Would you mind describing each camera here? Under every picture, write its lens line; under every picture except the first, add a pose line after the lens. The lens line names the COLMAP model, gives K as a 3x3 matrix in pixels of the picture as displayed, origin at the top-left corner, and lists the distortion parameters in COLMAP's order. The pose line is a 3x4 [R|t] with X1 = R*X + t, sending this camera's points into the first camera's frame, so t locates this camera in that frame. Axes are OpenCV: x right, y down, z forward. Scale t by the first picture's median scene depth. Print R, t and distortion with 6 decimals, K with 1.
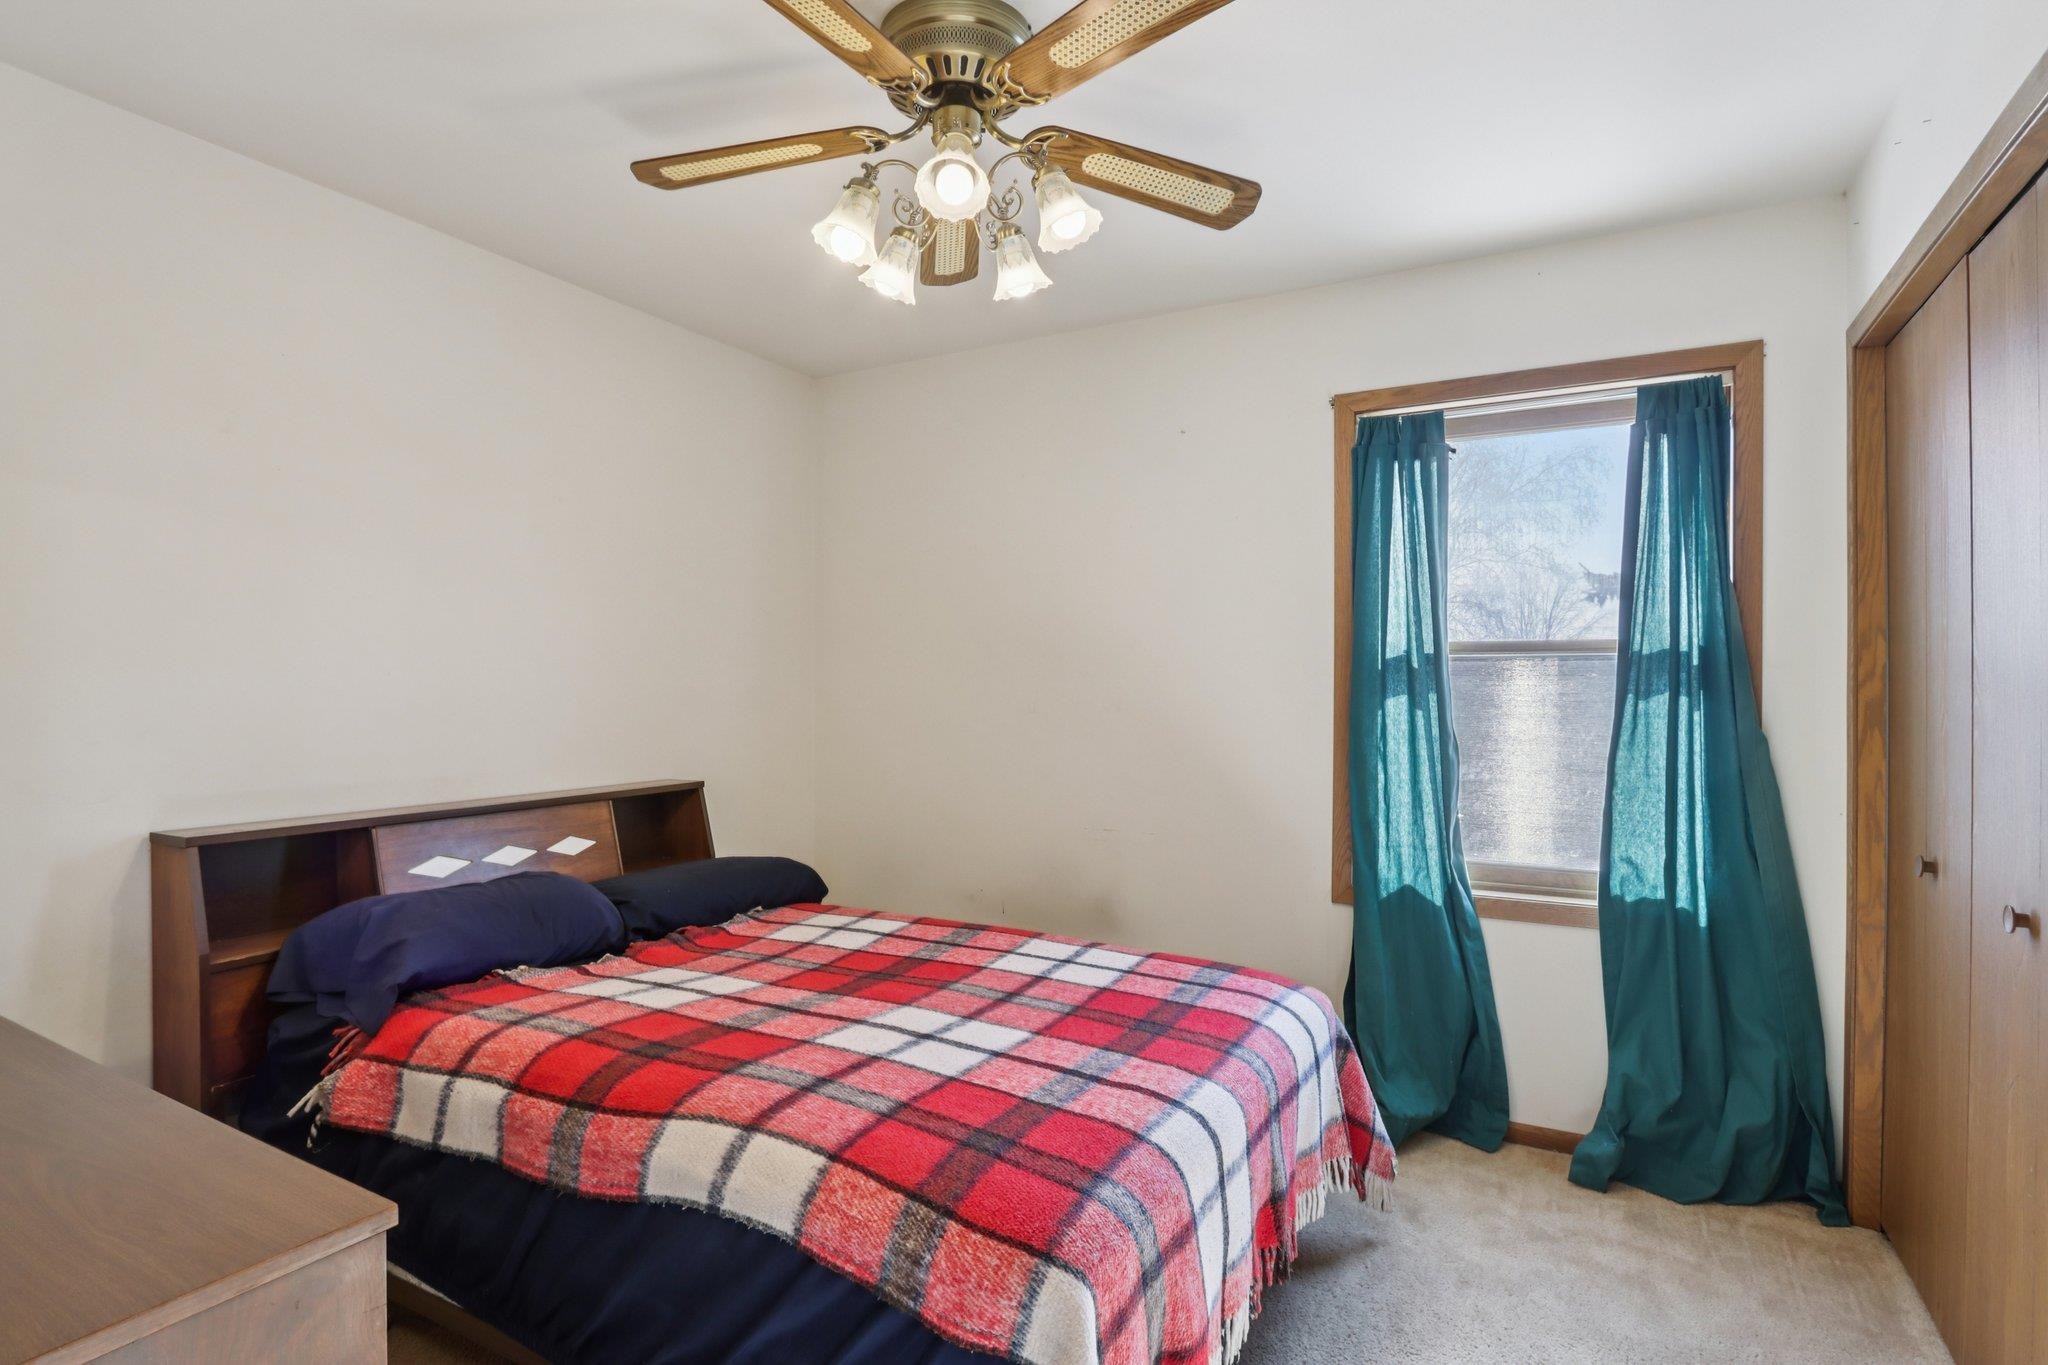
lens RADIAL K [[1042.1, 0, 1024.8], [0, 1042.1, 698.1], [0, 0, 1]] dist [-0.001305, 0.000451]
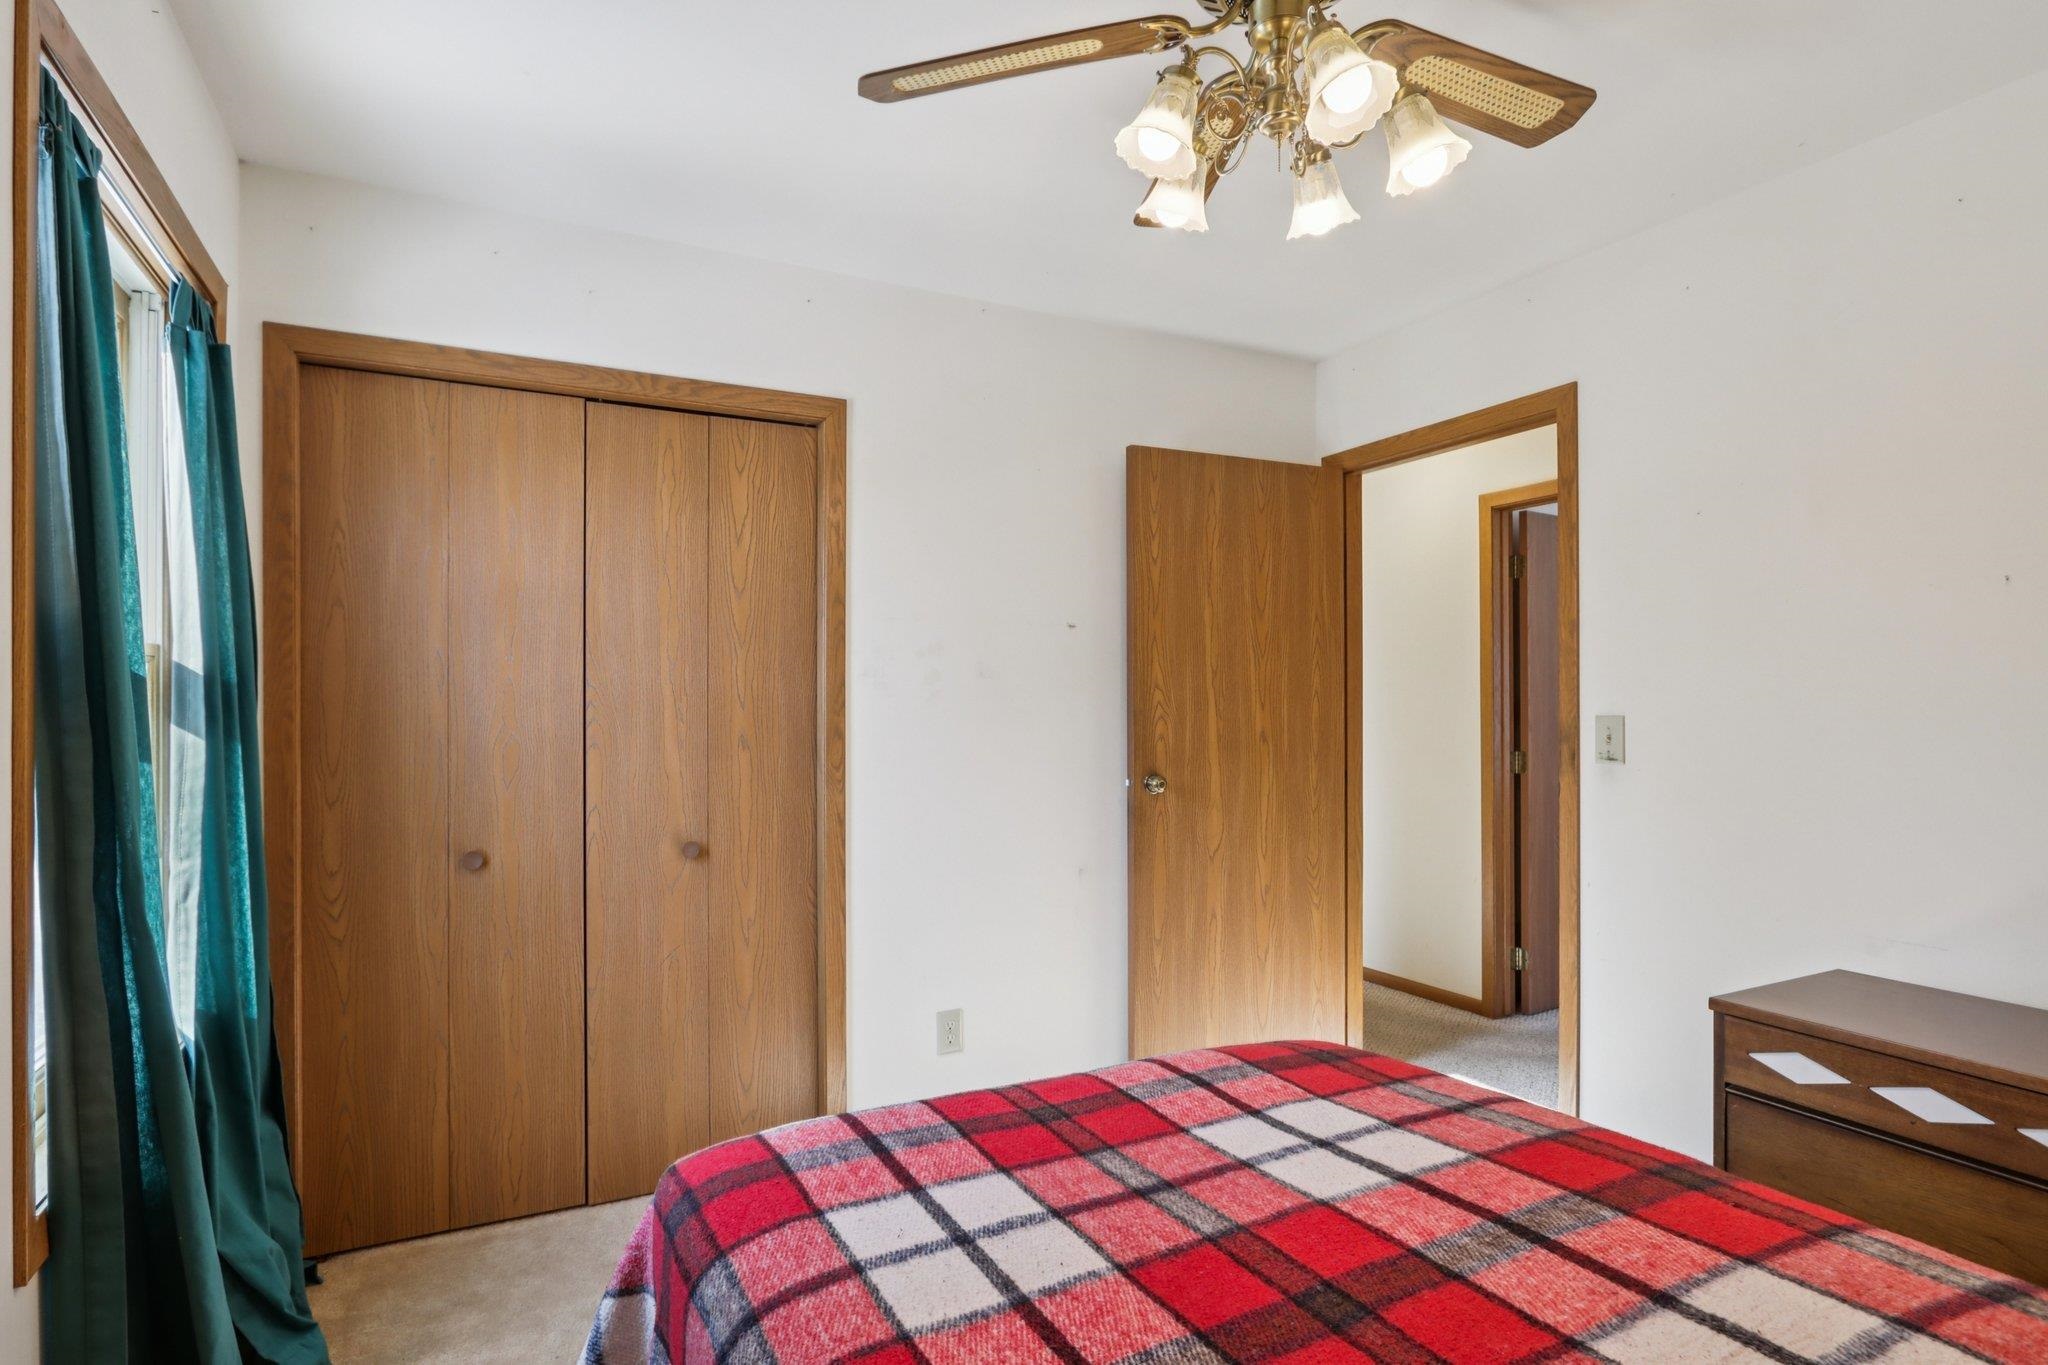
lens RADIAL K [[1042.1, 0, 1024.8], [0, 1042.1, 698.1], [0, 0, 1]] dist [-0.001305, 0.000451]
pose [[-0.833344, 0.002294, 0.552751, -0.329625], [0.004376, 0.999987, 0.002446, -0.023609], [-0.552738, 0.004457, -0.833343, 1.692415]]
